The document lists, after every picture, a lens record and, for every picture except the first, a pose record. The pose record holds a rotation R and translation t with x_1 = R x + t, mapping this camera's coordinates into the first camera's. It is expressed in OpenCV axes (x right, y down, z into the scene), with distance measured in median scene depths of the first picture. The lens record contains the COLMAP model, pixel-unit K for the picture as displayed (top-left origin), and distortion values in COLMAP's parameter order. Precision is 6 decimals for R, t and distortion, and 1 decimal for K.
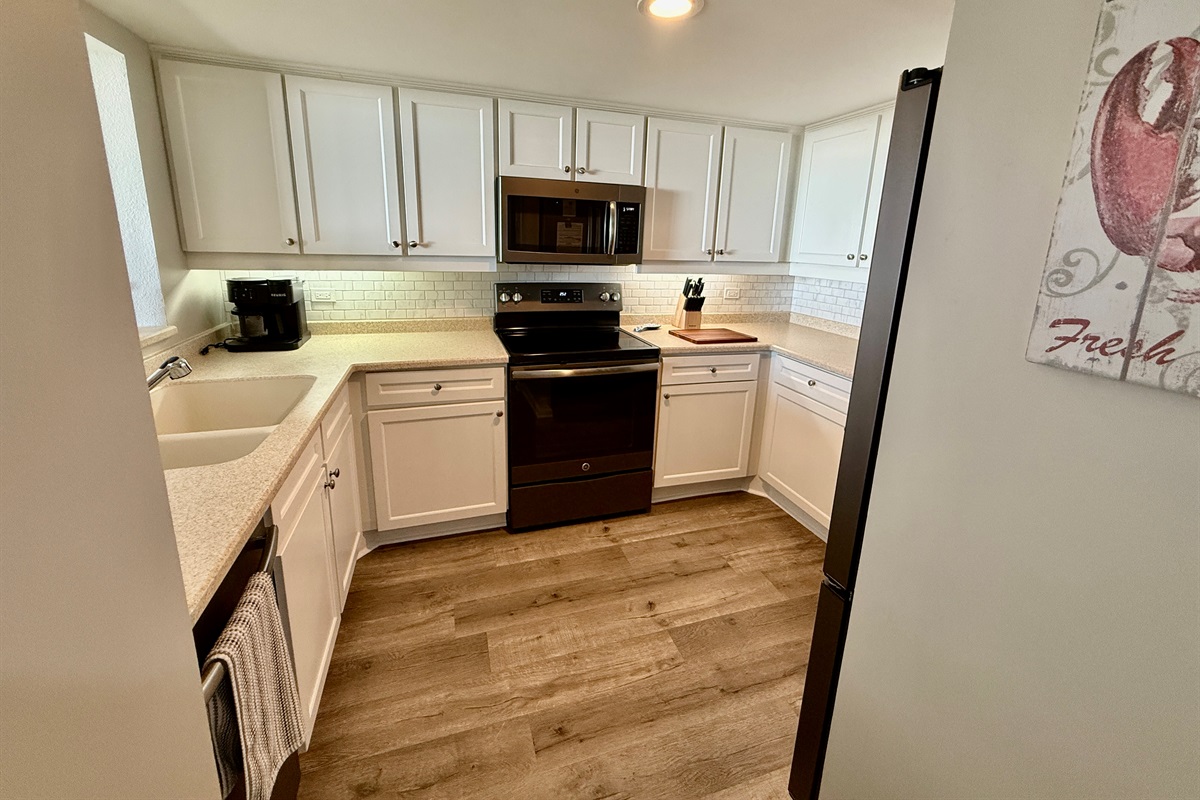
lens RADIAL K [[481.5, 0, 600.3], [0, 481.5, 348.3], [0, 0, 1]] dist [0.001090, -0.000534]
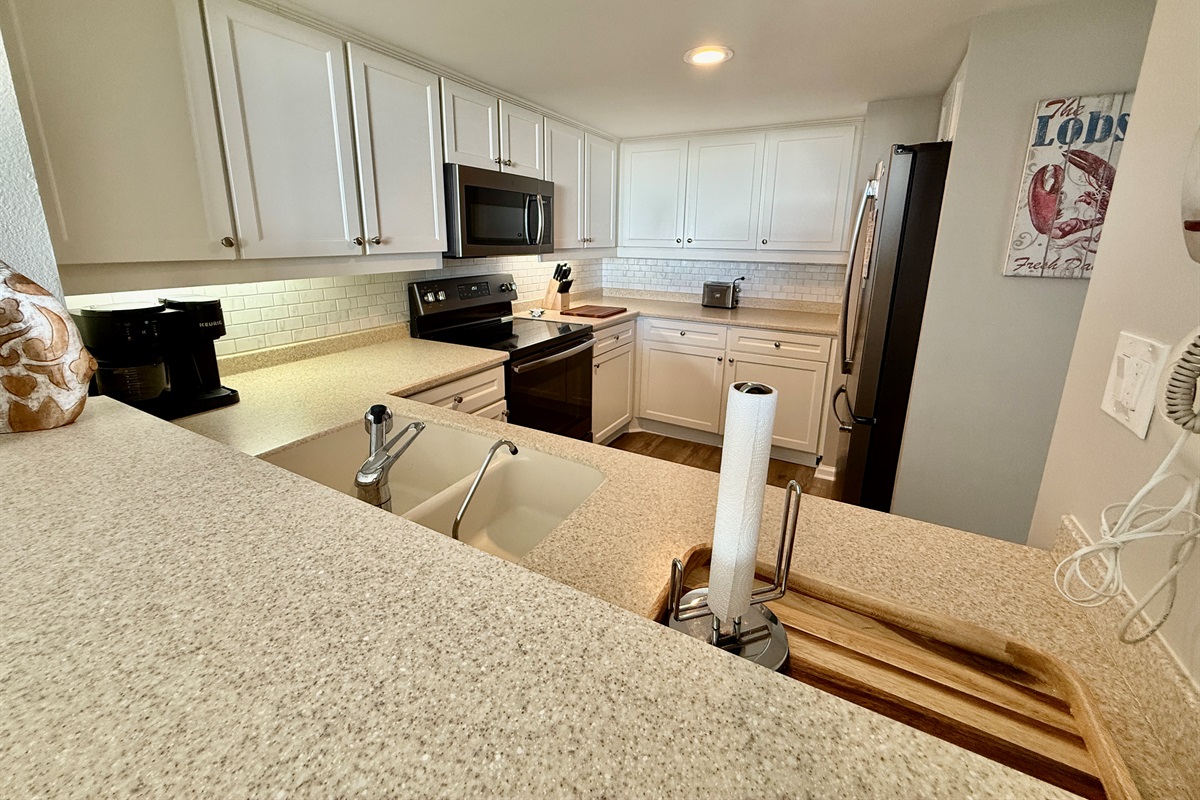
lens RADIAL K [[481.5, 0, 600.3], [0, 481.5, 348.3], [0, 0, 1]] dist [0.001090, -0.000534]
pose [[0.726325, -0.178467, 0.663778, -0.644035], [0.161874, 0.982955, 0.087156, -0.043404], [-0.668018, 0.044145, 0.742834, 0.137917]]
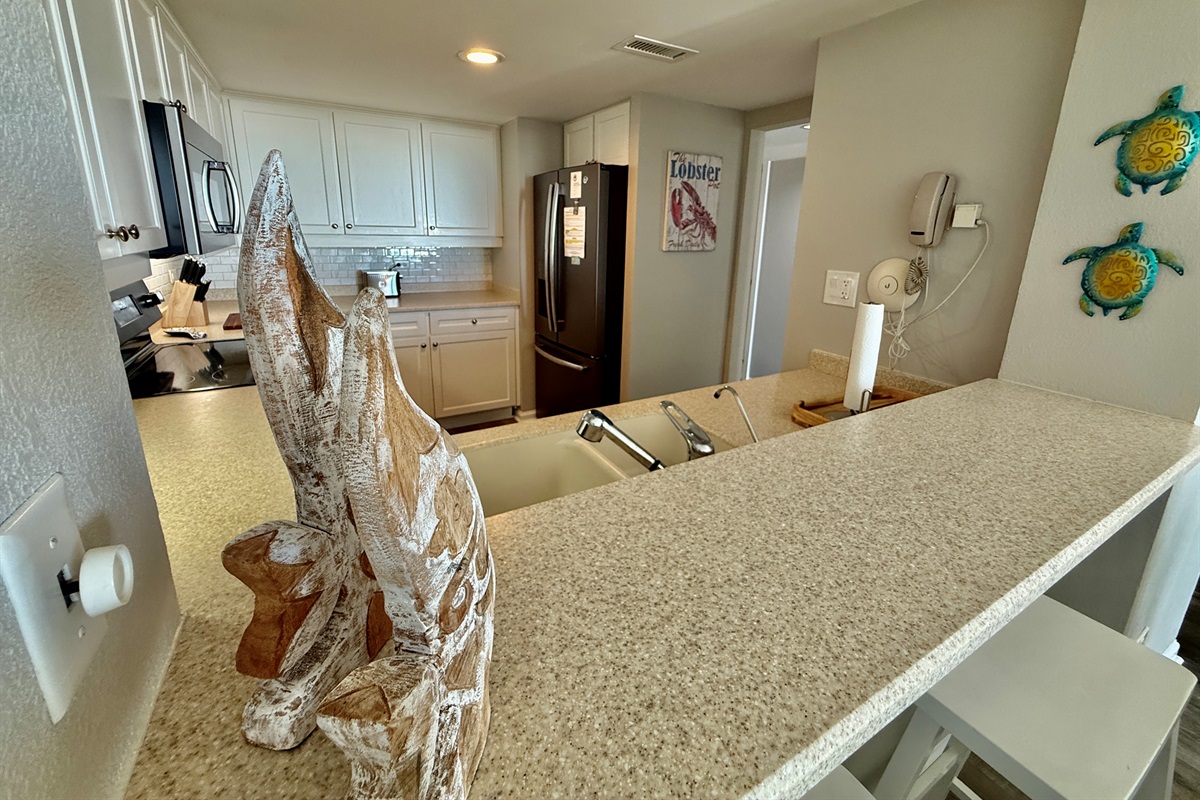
lens RADIAL K [[481.5, 0, 600.3], [0, 481.5, 348.3], [0, 0, 1]] dist [0.001090, -0.000534]
pose [[-0.206603, -0.273125, 0.939531, -0.882479], [0.184875, 0.932053, 0.311605, -0.163604], [-0.960800, 0.238074, -0.142071, 0.621204]]
